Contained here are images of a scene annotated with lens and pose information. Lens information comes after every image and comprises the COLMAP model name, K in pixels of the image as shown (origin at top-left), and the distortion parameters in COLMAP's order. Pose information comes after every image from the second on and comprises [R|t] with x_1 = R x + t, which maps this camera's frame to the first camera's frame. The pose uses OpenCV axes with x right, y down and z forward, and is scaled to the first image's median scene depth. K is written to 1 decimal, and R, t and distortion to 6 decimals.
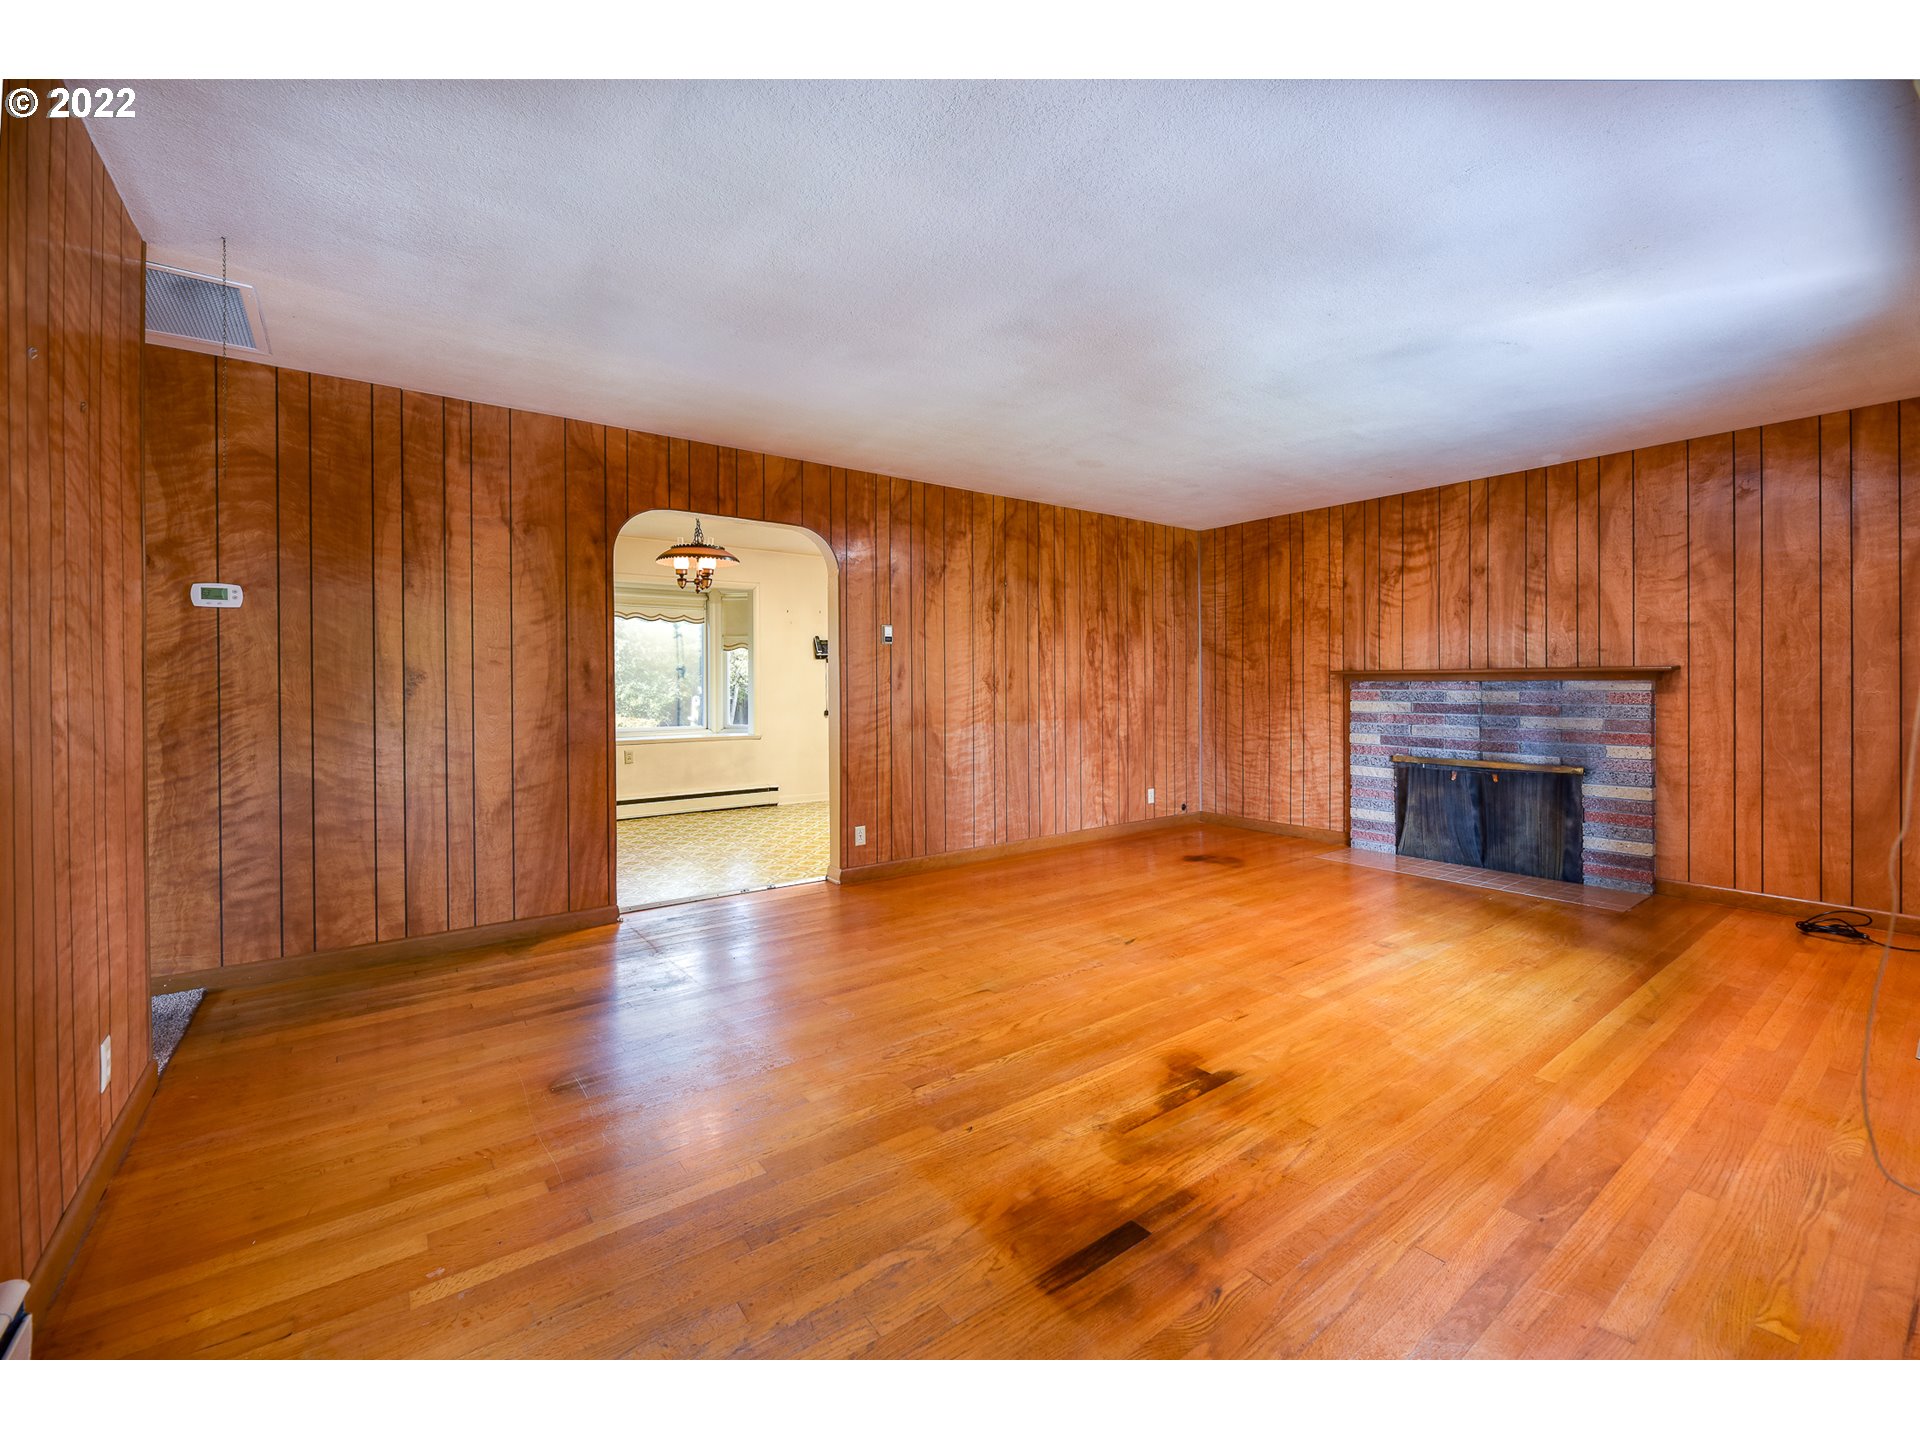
lens RADIAL K [[787.0, 0, 959.8], [0, 787.0, 691.9], [0, 0, 1]] dist [-0.004536, -0.003728]
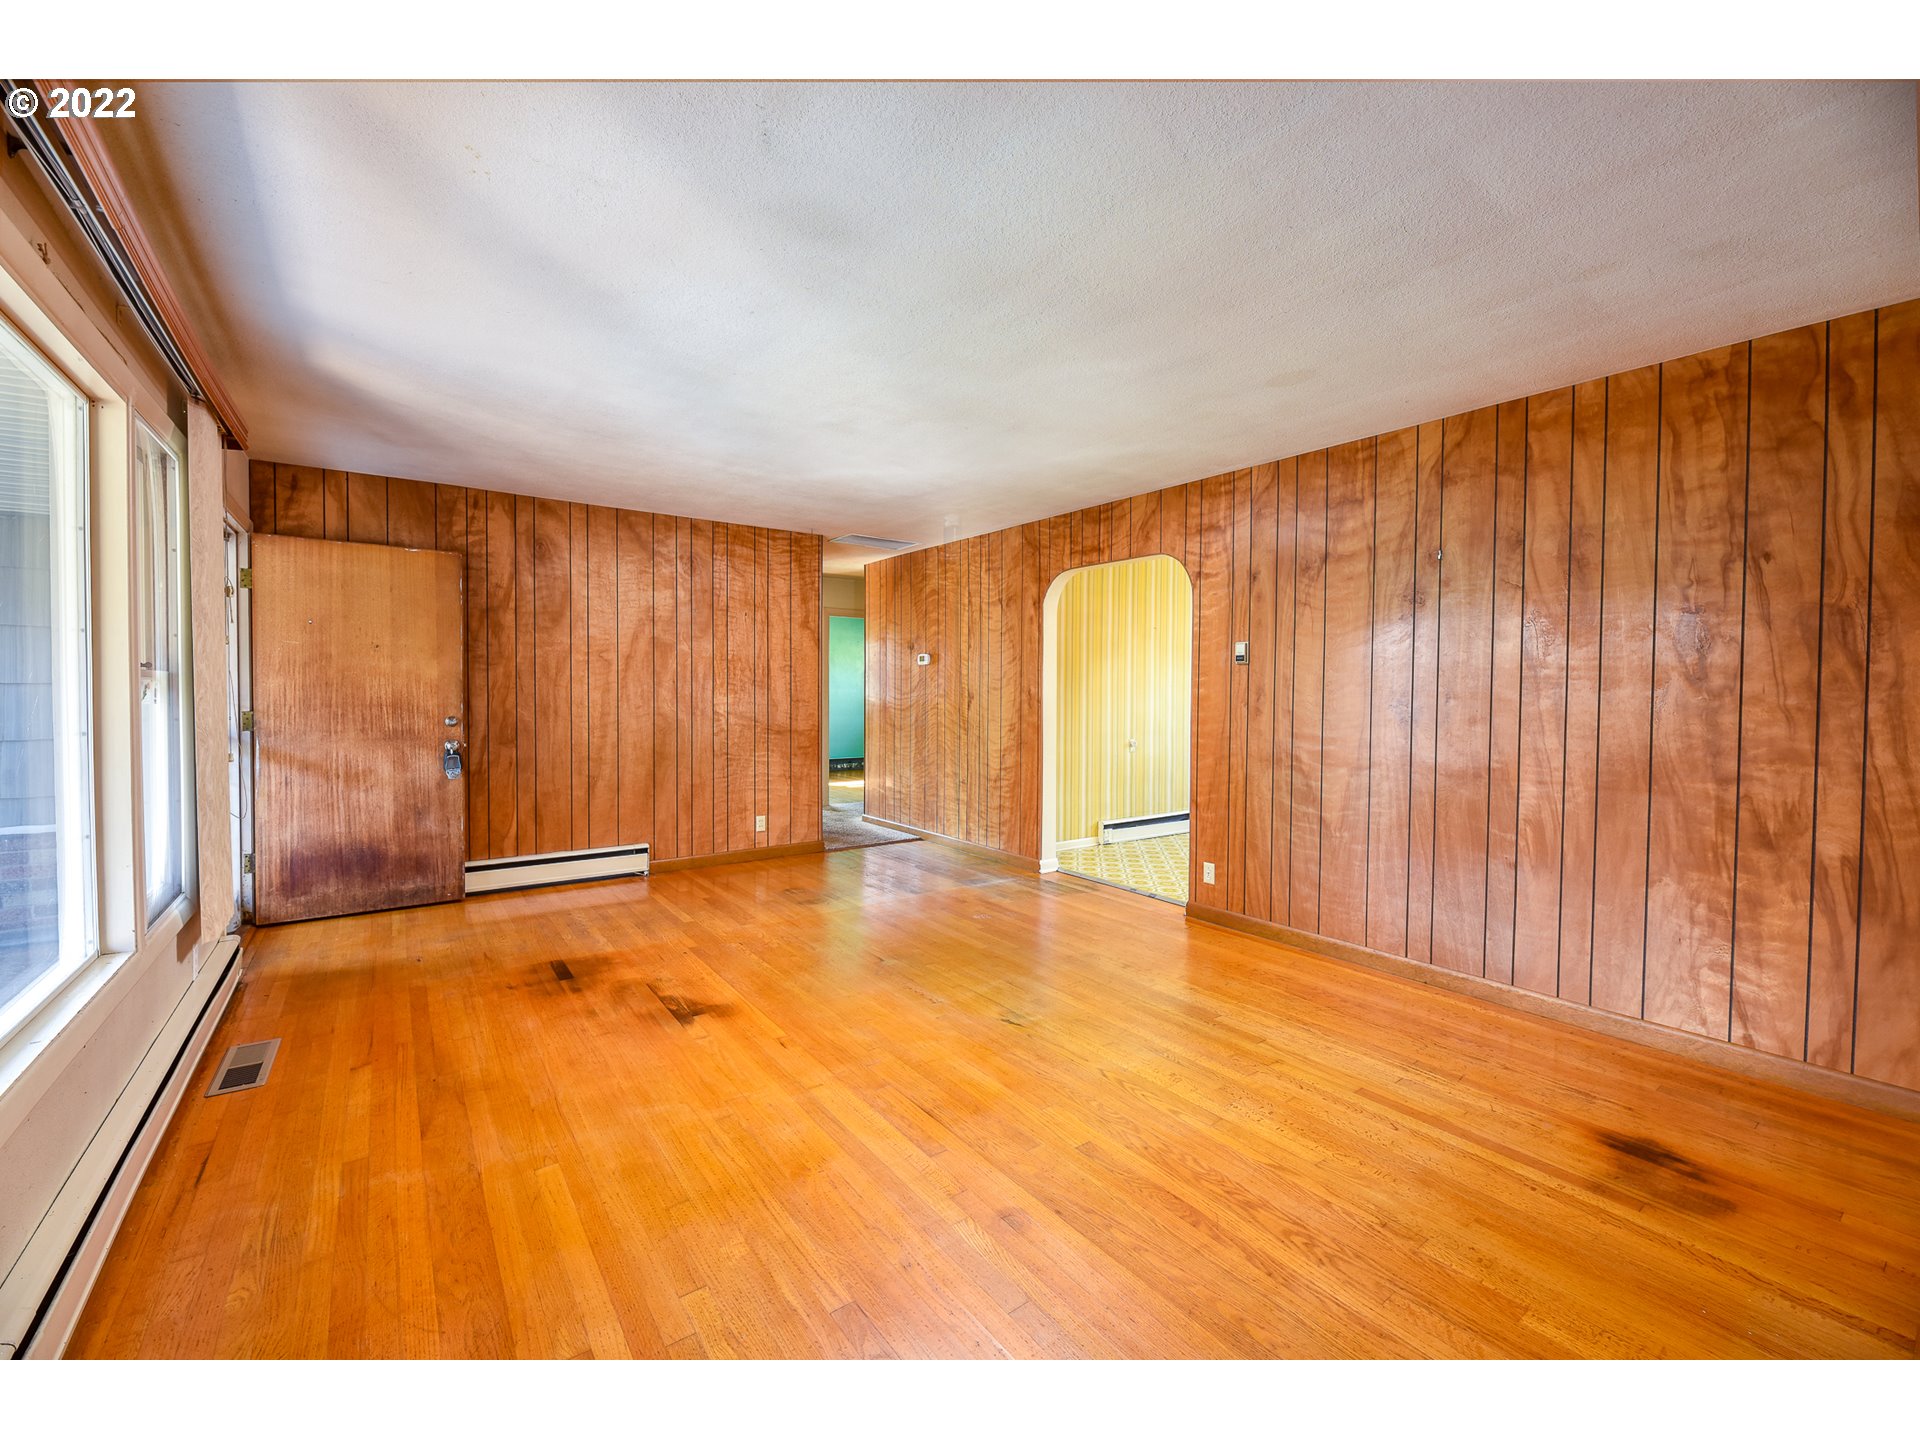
lens RADIAL K [[787.0, 0, 968.4], [0, 787.0, 709.4], [0, 0, 1]] dist [-0.004536, -0.003728]
pose [[0.003408, 0.027540, -0.999615, 0.790330], [-0.017951, 0.999461, 0.027475, -0.030078], [0.999833, 0.017850, 0.003901, 0.711447]]
